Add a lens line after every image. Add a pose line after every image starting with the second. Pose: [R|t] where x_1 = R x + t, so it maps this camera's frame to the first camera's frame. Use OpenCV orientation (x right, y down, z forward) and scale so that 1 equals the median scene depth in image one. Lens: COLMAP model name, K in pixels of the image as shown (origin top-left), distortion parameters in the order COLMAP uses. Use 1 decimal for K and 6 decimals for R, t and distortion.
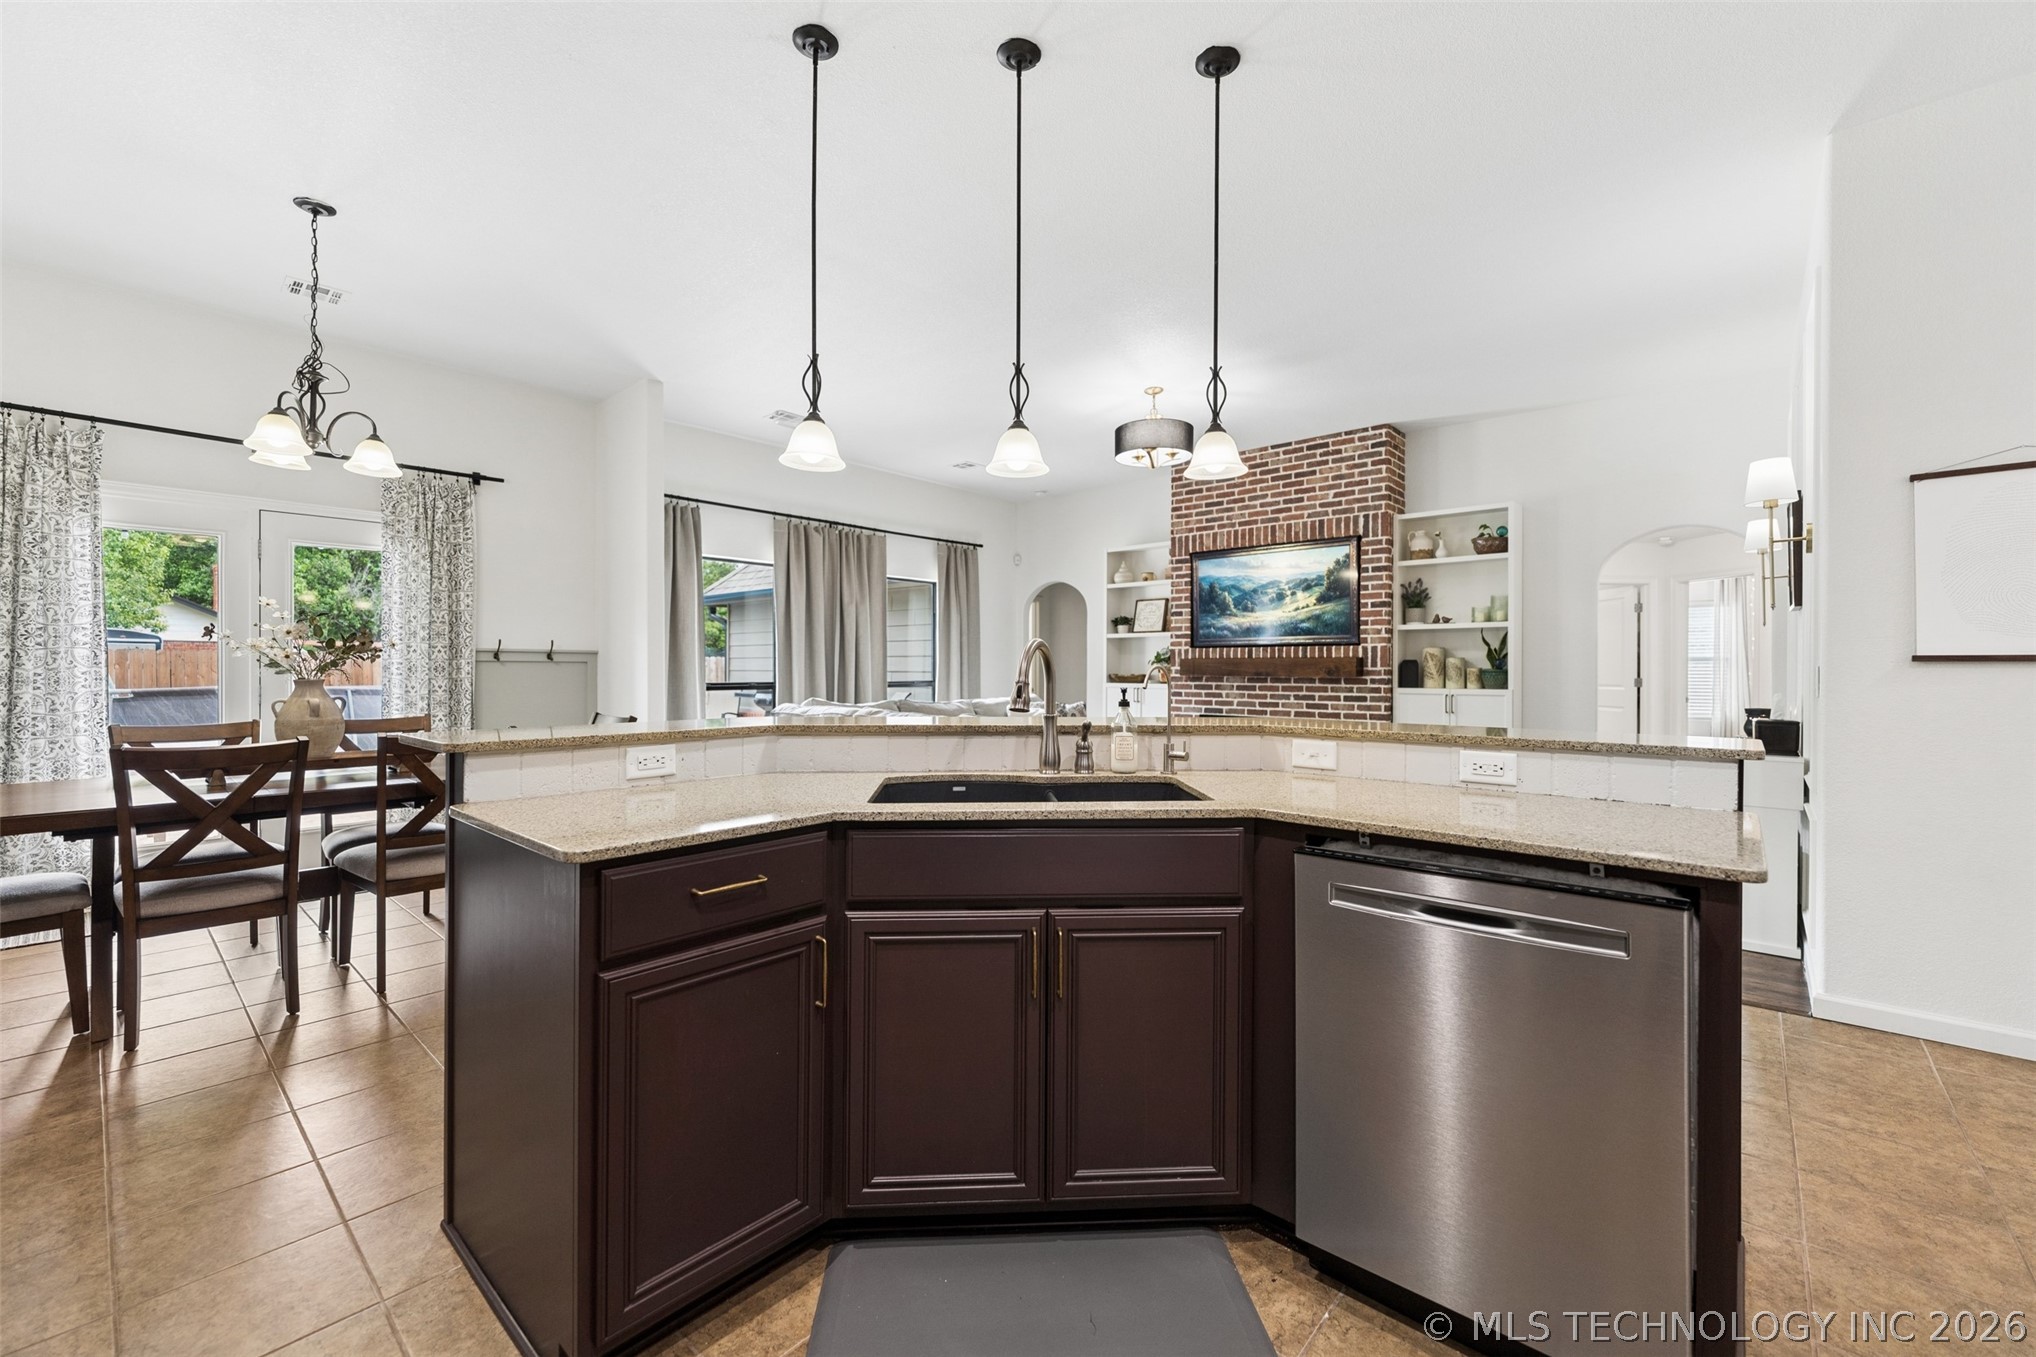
lens RADIAL K [[824.7, 0, 1017.8], [0, 824.7, 675.7], [0, 0, 1]] dist [0.002324, -0.000998]
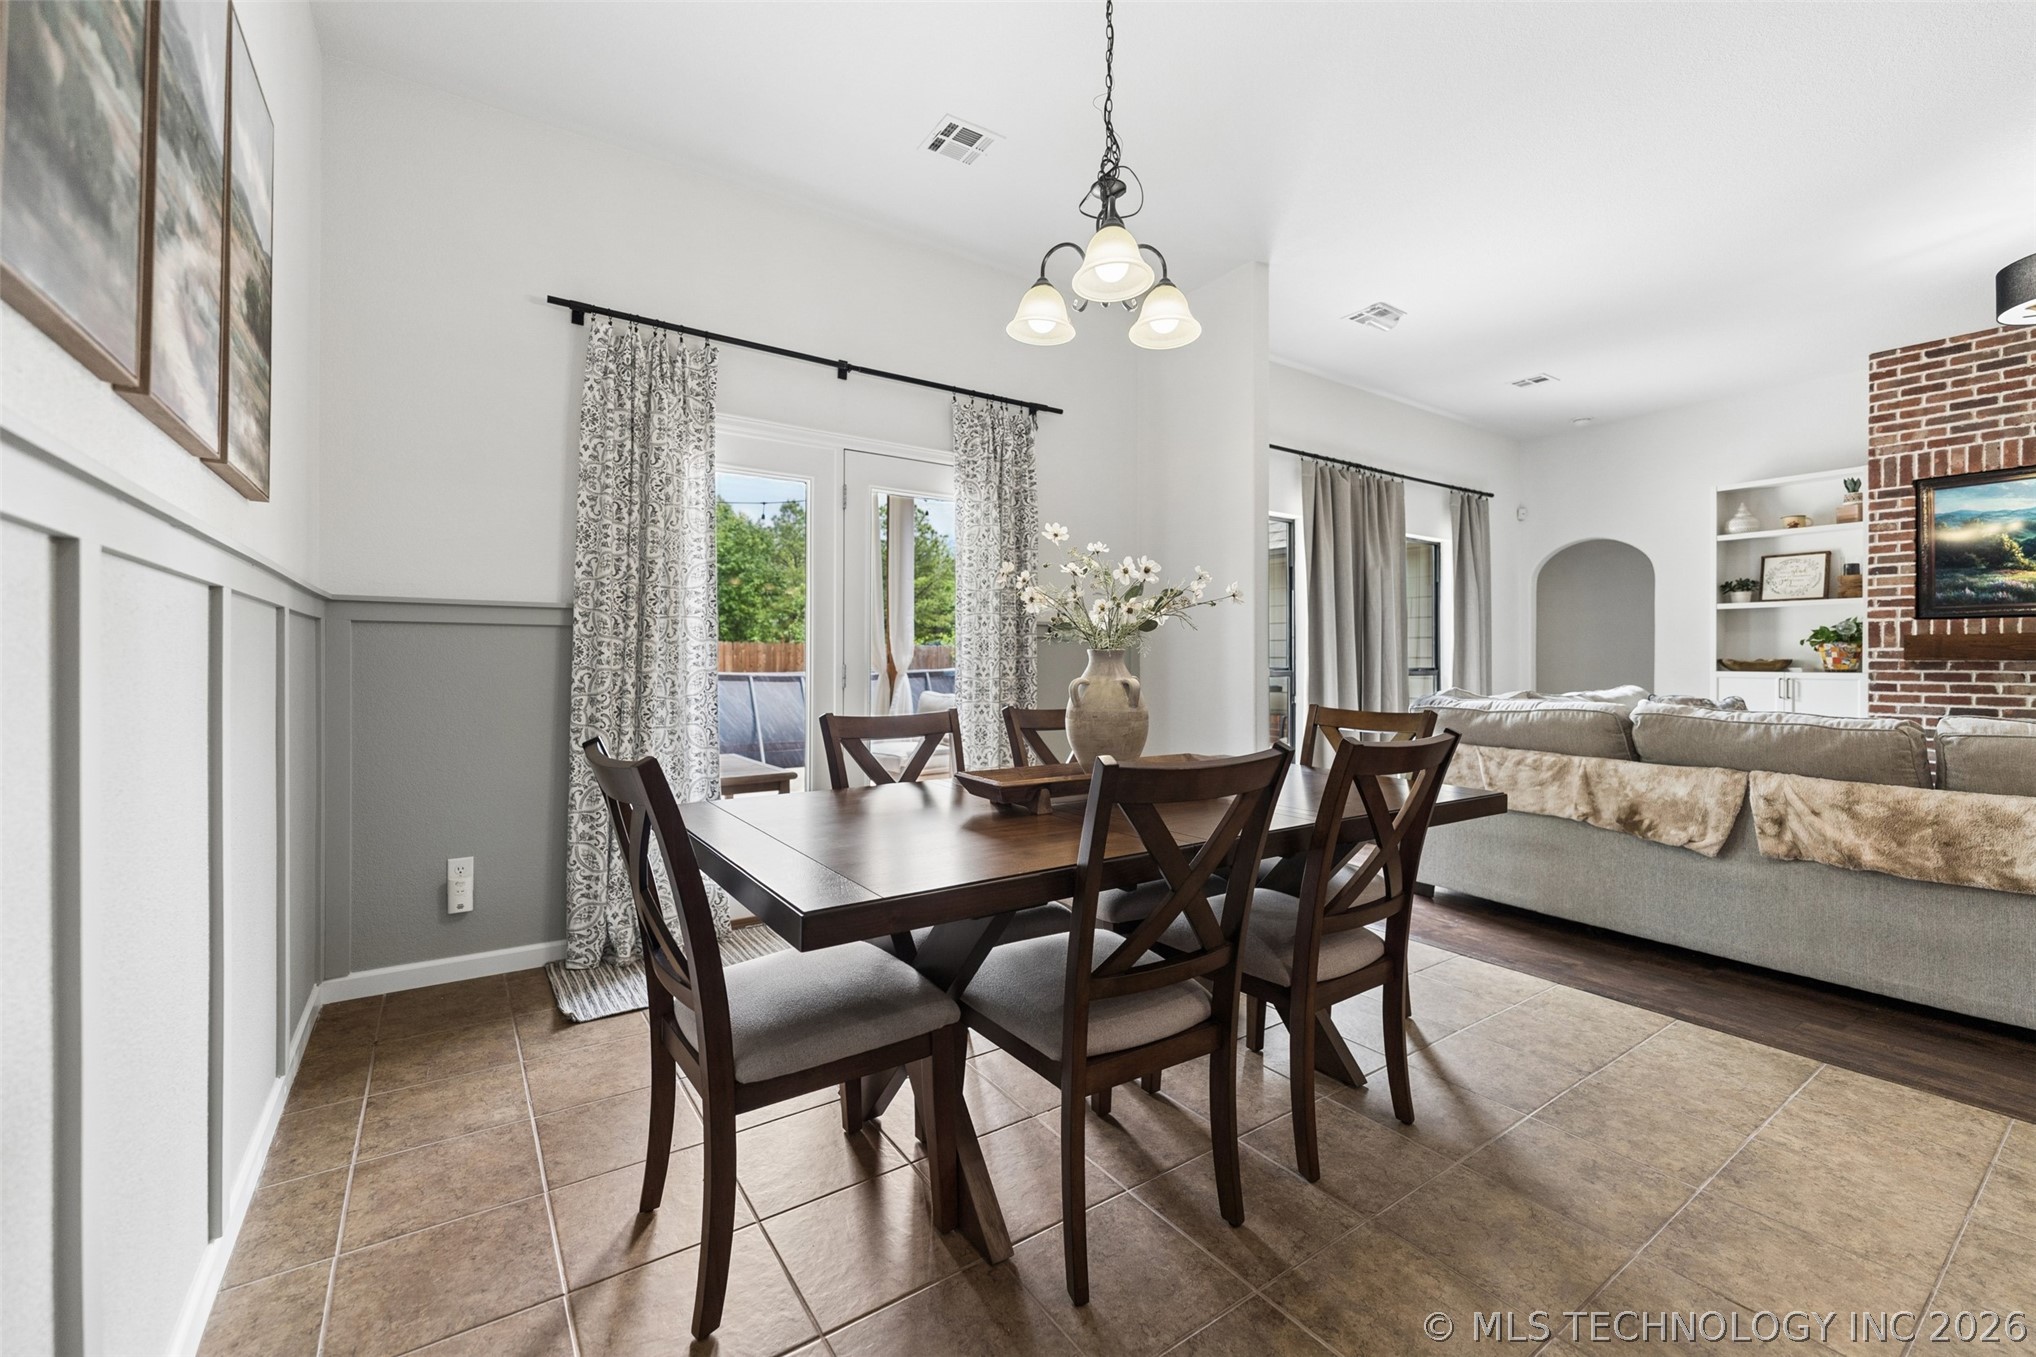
lens RADIAL K [[824.7, 0, 1011.8], [0, 824.7, 662.4], [0, 0, 1]] dist [0.002324, -0.000998]
pose [[0.969515, 0.001598, -0.245029, -0.381470], [-0.003344, 0.999972, -0.006711, 0.009550], [0.245011, 0.007325, 0.969493, 0.174419]]
